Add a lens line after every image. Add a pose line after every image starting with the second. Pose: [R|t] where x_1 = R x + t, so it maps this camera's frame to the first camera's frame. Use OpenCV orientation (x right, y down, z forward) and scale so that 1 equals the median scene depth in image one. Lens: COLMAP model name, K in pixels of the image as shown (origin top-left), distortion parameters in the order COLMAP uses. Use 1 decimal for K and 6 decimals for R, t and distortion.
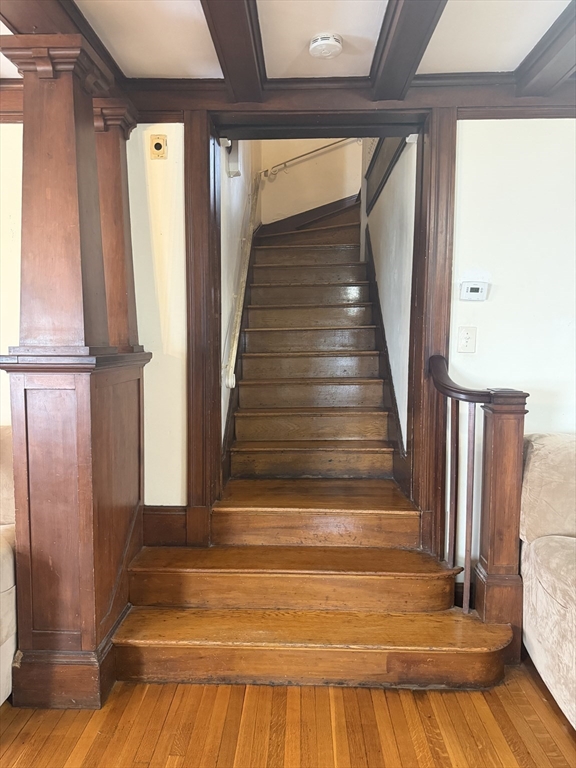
lens RADIAL K [[540.7, 0, 287.8], [0, 540.7, 382.3], [0, 0, 1]] dist [0.035847, -0.035190]
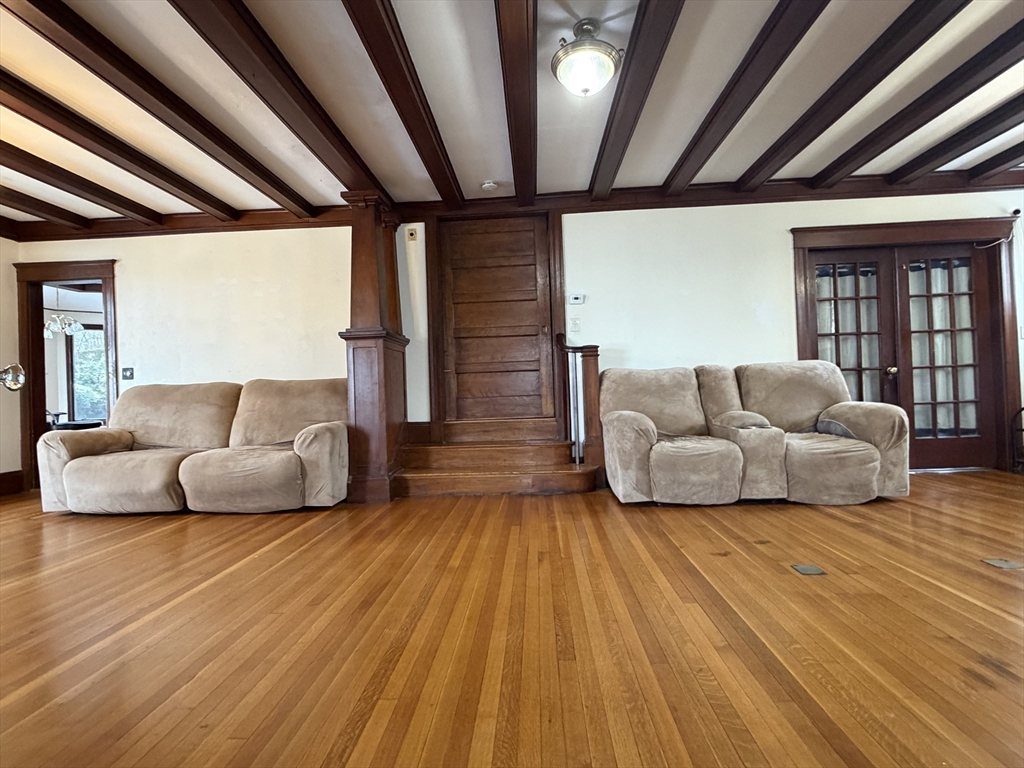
lens RADIAL K [[486.9, 0, 511.9], [0, 486.9, 386.4], [0, 0, 1]] dist [0.001326, -0.000141]
pose [[0.998852, -0.040082, -0.026231, 0.156328], [0.037658, 0.995483, -0.087157, 0.297690], [0.029606, 0.086069, 0.995849, -0.736070]]
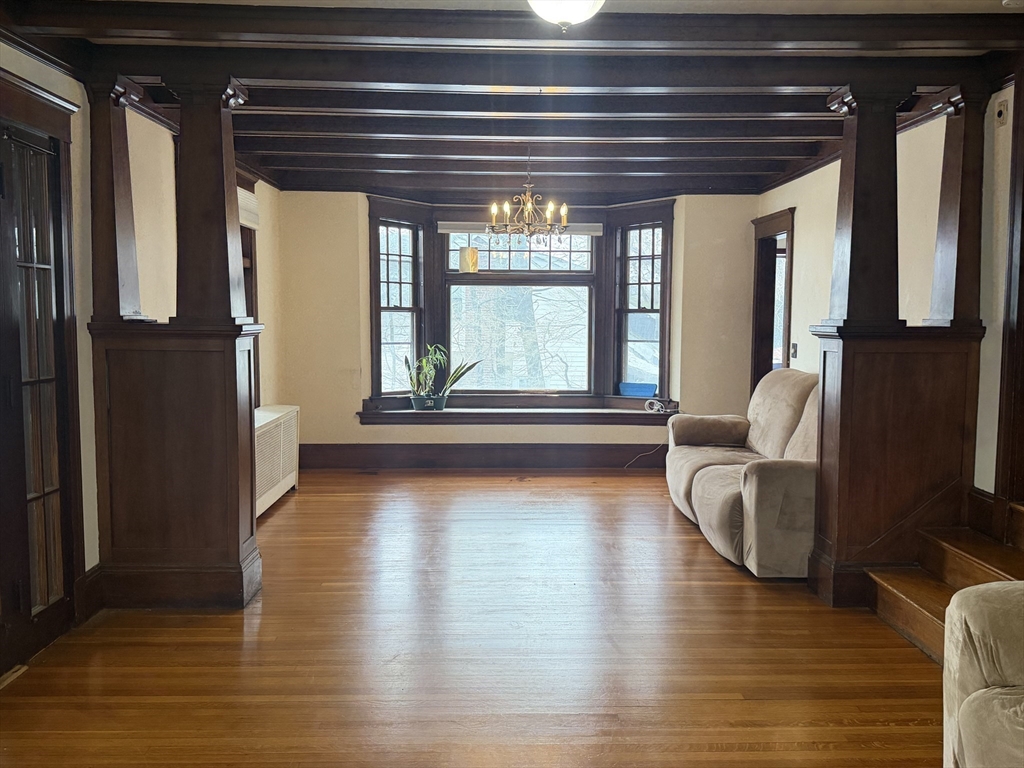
lens RADIAL K [[907.0, 0, 513.2], [0, 907.0, 385.0], [0, 0, 1]] dist [0.069165, -0.035508]
pose [[0.049223, 0.073925, -0.996048, 1.467143], [-0.085159, 0.993936, 0.069560, 0.003925], [0.995151, 0.081399, 0.055219, 0.095214]]
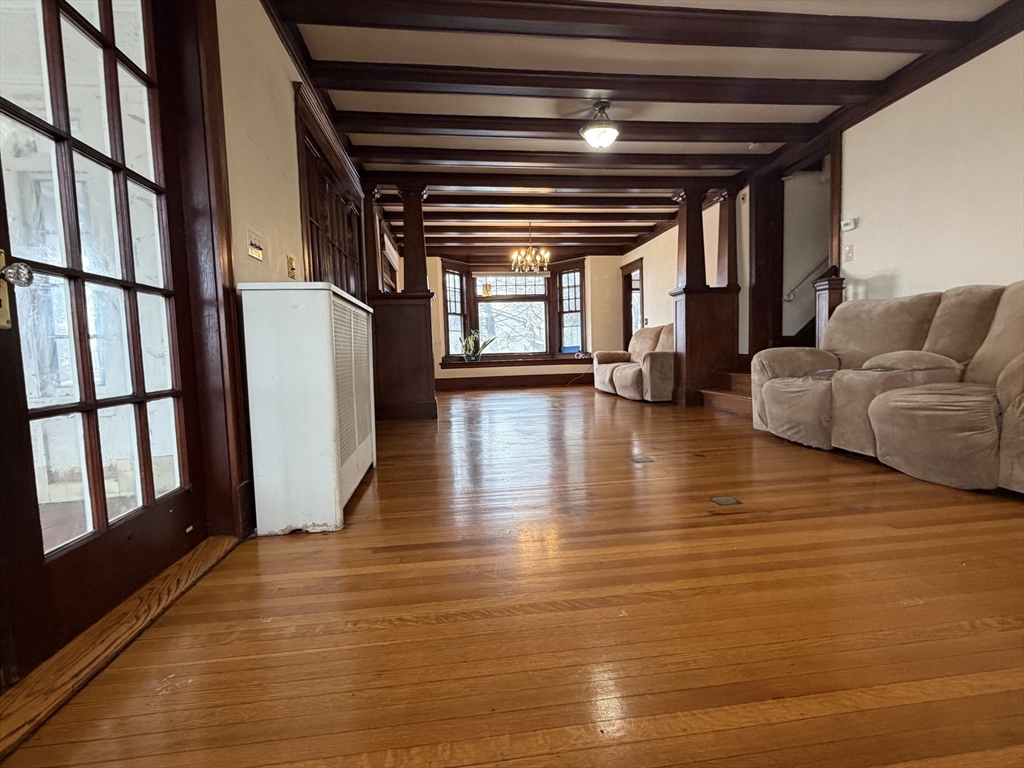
lens RADIAL K [[486.9, 0, 506.6], [0, 486.9, 388.7], [0, 0, 1]] dist [0.001326, -0.000141]
pose [[0.148089, 0.064030, -0.986899, 1.862098], [-0.047425, 0.997214, 0.057583, 0.339818], [0.987836, 0.038276, 0.150713, -0.327487]]
